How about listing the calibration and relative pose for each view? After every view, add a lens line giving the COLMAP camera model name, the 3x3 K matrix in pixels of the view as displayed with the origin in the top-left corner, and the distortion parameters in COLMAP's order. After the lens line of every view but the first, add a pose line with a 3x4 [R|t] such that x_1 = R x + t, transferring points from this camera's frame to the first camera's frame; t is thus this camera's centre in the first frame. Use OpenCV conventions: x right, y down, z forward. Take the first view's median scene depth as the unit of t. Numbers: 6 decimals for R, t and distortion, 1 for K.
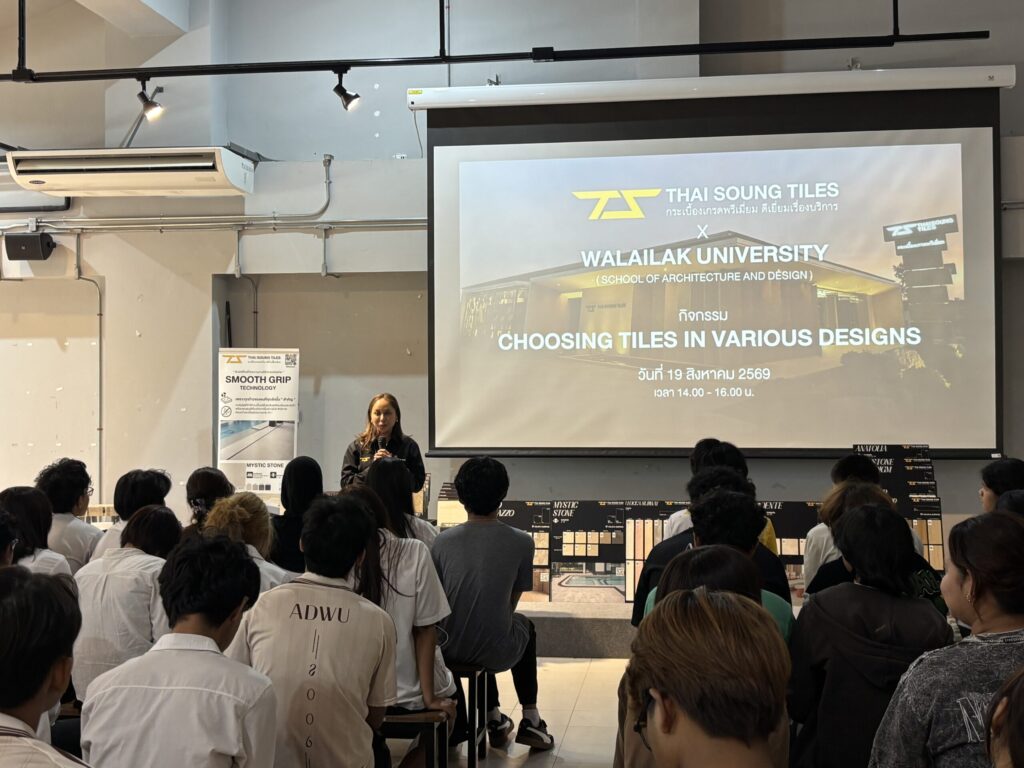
lens RADIAL K [[1286.1, 0, 518.8], [0, 1286.1, 387.6], [0, 0, 1]] dist [0.023838, 0.000000]
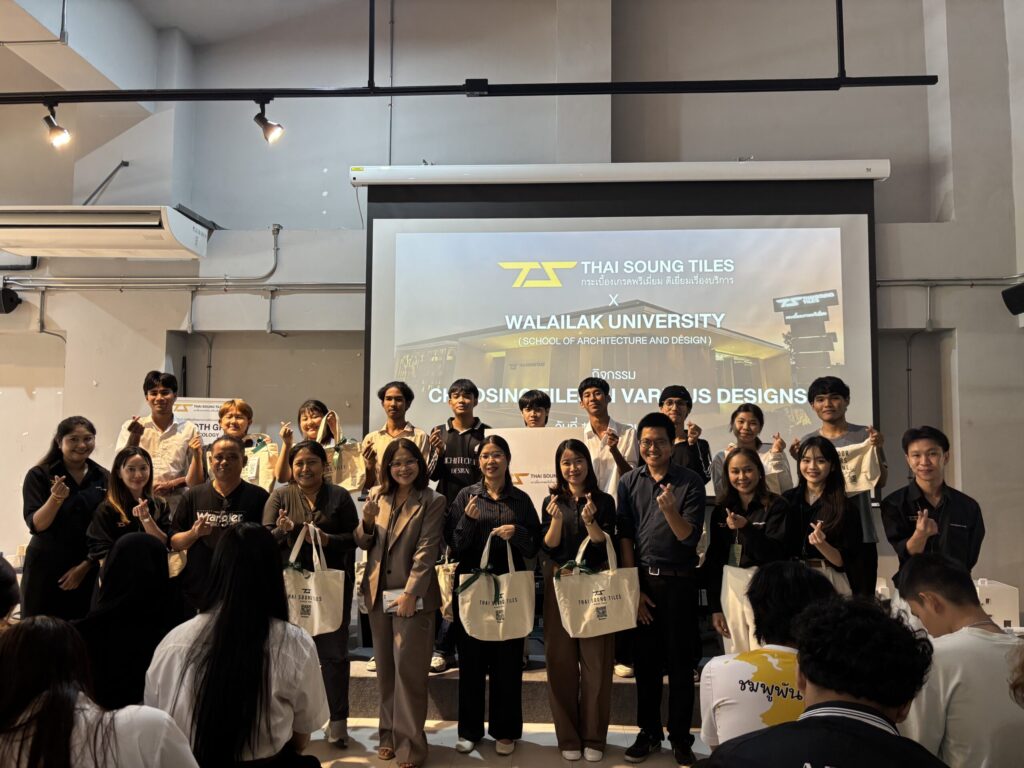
lens RADIAL K [[779.7, 0, 514.3], [0, 779.7, 391.1], [0, 0, 1]] dist [0.009229, 0.001077]
pose [[0.996362, 0.018016, 0.083300, 0.001670], [-0.012862, 0.997993, -0.062004, 0.000920], [-0.084250, 0.060707, 0.994594, 0.335382]]
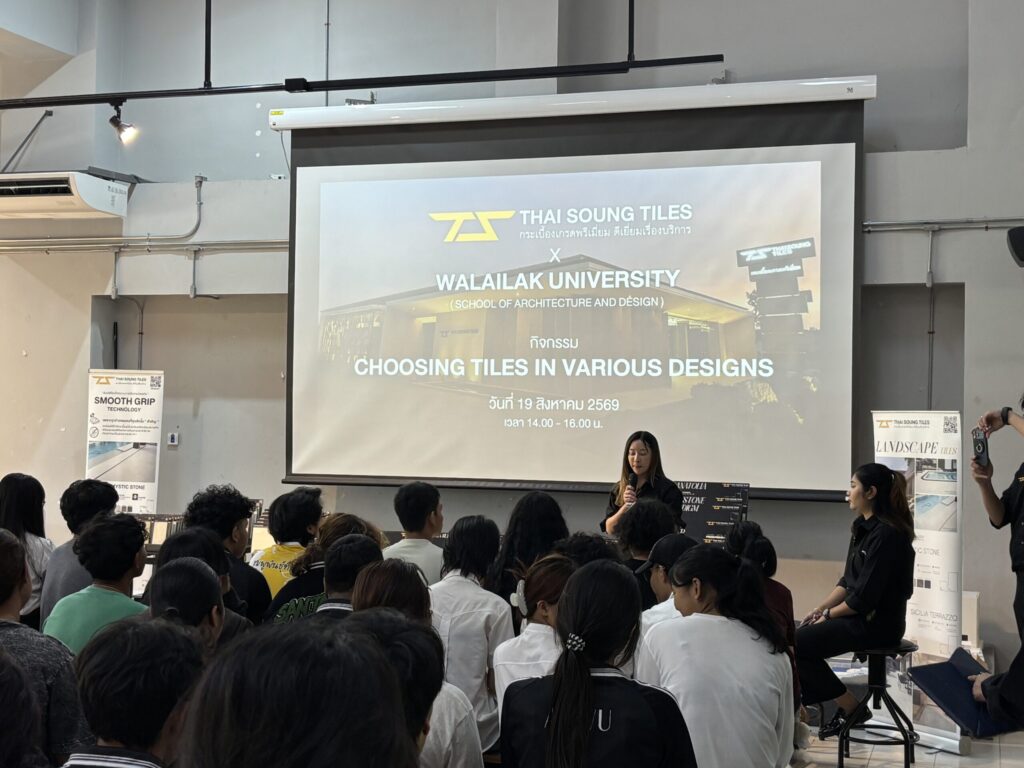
lens RADIAL K [[1490.2, 0, 511.0], [0, 1490.2, 378.5], [0, 0, 1]] dist [0.052406, 0.000000]
pose [[0.984173, 0.016488, -0.176443, 0.305495], [-0.020829, 0.999524, -0.022776, -0.003520], [0.175983, 0.026090, 0.984047, -0.094004]]
